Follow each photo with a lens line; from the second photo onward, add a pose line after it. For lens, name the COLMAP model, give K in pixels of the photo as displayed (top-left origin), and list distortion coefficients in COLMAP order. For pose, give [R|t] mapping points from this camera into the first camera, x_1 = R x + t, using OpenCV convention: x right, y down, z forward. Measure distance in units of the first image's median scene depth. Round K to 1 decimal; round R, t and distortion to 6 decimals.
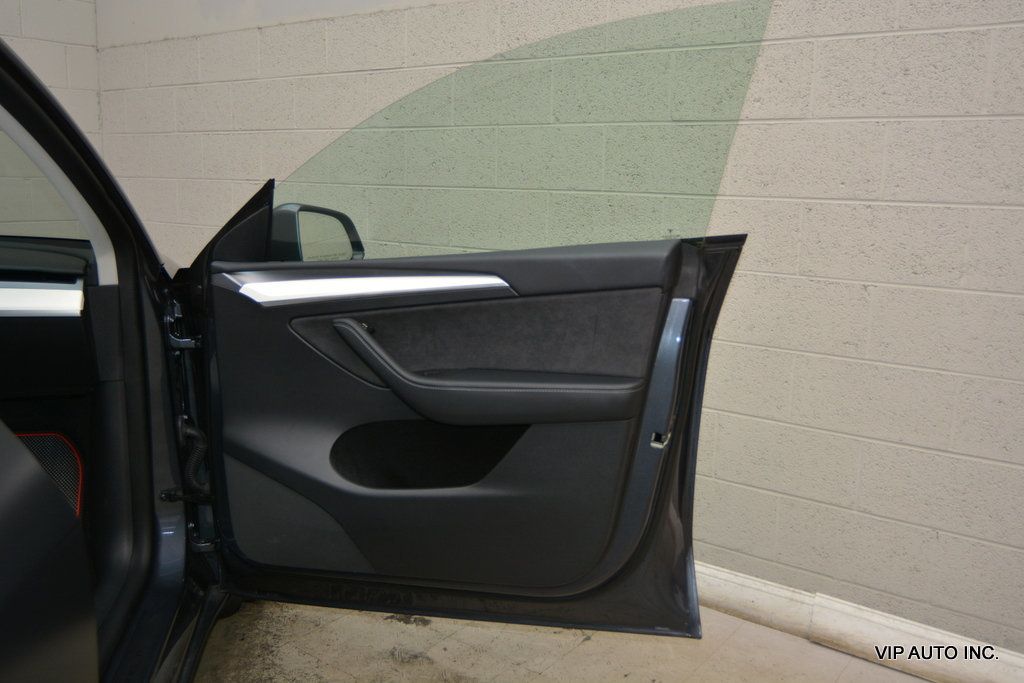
lens RADIAL K [[884.8, 0, 514.9], [0, 884.8, 335.1], [0, 0, 1]] dist [-0.026900, 0.023576]
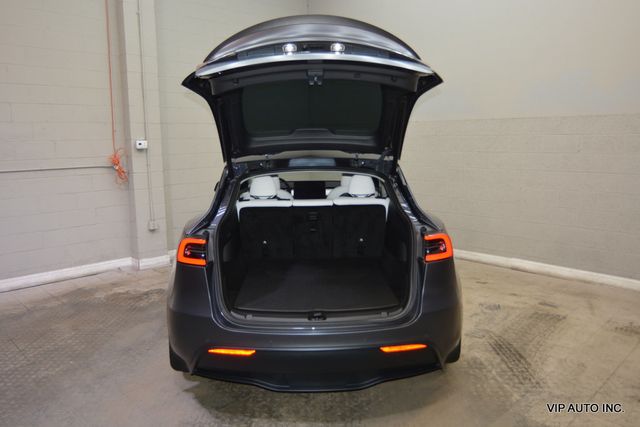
lens RADIAL K [[491.8, 0, 314.0], [0, 491.8, 208.8], [0, 0, 1]] dist [-0.015838, 0.015617]
pose [[0.984646, -0.008908, -0.174336, -0.207547], [0.003374, 0.999482, -0.032014, 0.122025], [0.174531, 0.030934, 0.984166, -1.609236]]
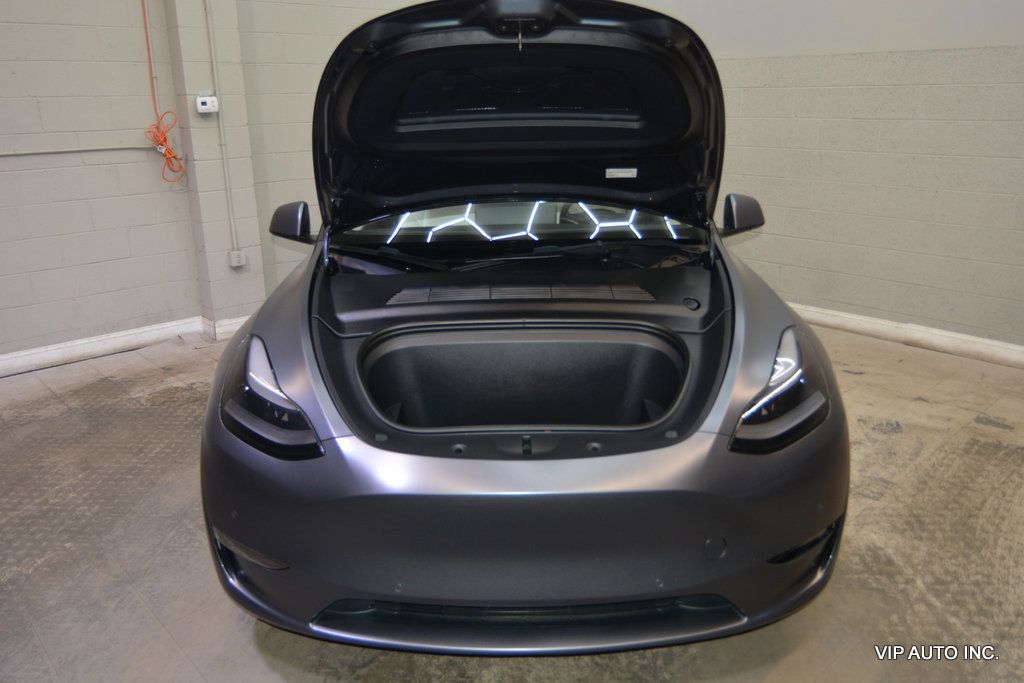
lens RADIAL K [[786.9, 0, 500.2], [0, 786.9, 334.8], [0, 0, 1]] dist [-0.015838, 0.015617]
pose [[0.980120, 0.022958, -0.197074, -0.313930], [0.000759, 0.992842, 0.119434, 0.071958], [0.198405, -0.117209, 0.973086, -1.263835]]
